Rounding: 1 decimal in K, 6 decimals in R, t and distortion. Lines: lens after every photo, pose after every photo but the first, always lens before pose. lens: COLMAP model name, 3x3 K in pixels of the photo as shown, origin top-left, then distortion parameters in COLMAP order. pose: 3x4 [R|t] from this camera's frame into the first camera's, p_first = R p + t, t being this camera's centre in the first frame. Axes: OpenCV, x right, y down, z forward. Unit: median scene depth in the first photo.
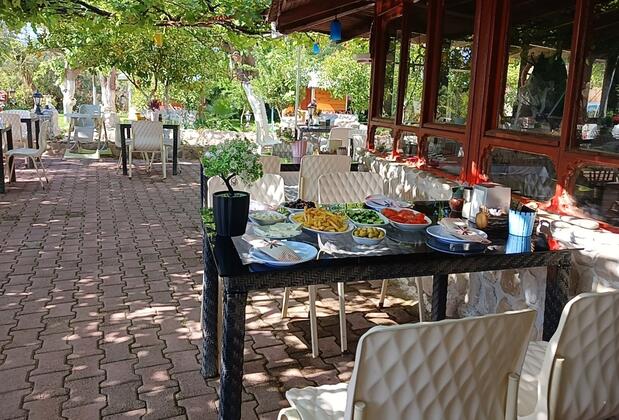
lens RADIAL K [[484.1, 0, 309.2], [0, 484.1, 175.4], [0, 0, 1]] dist [0.071557, -0.132784]
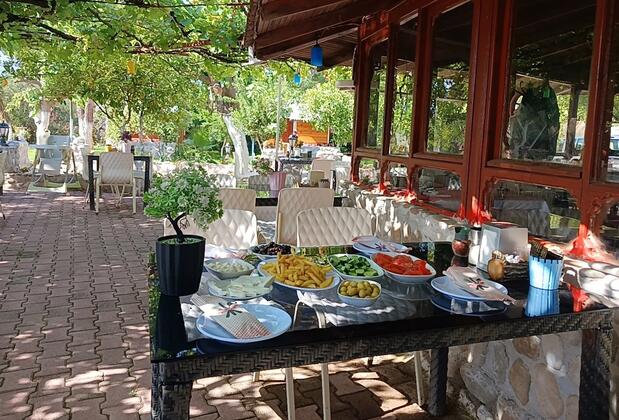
lens RADIAL K [[479.4, 0, 302.0], [0, 479.4, 192.7], [0, 0, 1]] dist [0.008294, -0.080629]
pose [[0.999774, -0.000903, 0.021249, 0.007635], [0.001588, 0.999479, -0.032240, -0.005339], [-0.021209, 0.032266, 0.999254, 0.111416]]
